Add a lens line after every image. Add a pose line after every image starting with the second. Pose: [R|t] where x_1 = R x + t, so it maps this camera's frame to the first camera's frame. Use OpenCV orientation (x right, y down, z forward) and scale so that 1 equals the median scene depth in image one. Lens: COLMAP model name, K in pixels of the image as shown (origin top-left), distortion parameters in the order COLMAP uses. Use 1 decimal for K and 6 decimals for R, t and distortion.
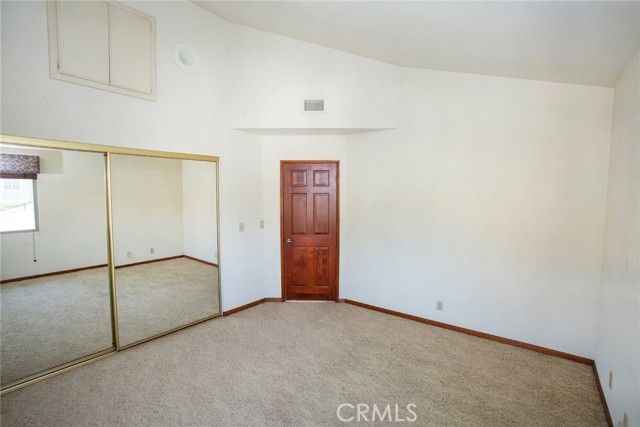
lens RADIAL K [[306.7, 0, 320.0], [0, 306.7, 213.5], [0, 0, 1]] dist [-0.052167, 0.000915]
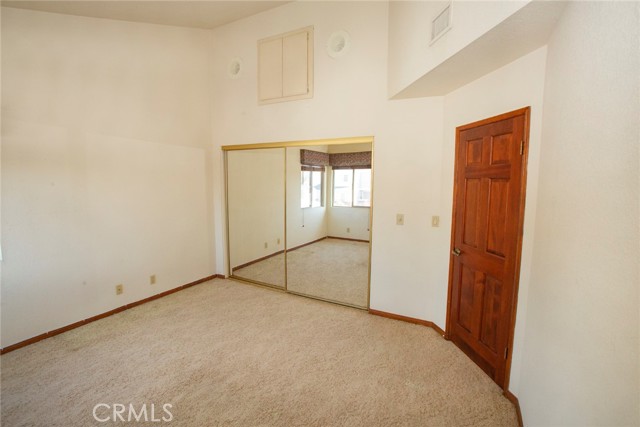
lens RADIAL K [[306.7, 0, 320.0], [0, 306.7, 213.5], [0, 0, 1]] dist [-0.052167, 0.000915]
pose [[0.152016, 0.107176, -0.982550, 0.665368], [-0.073694, 0.992565, 0.096867, -0.045892], [0.985627, 0.057683, 0.158784, 0.868692]]
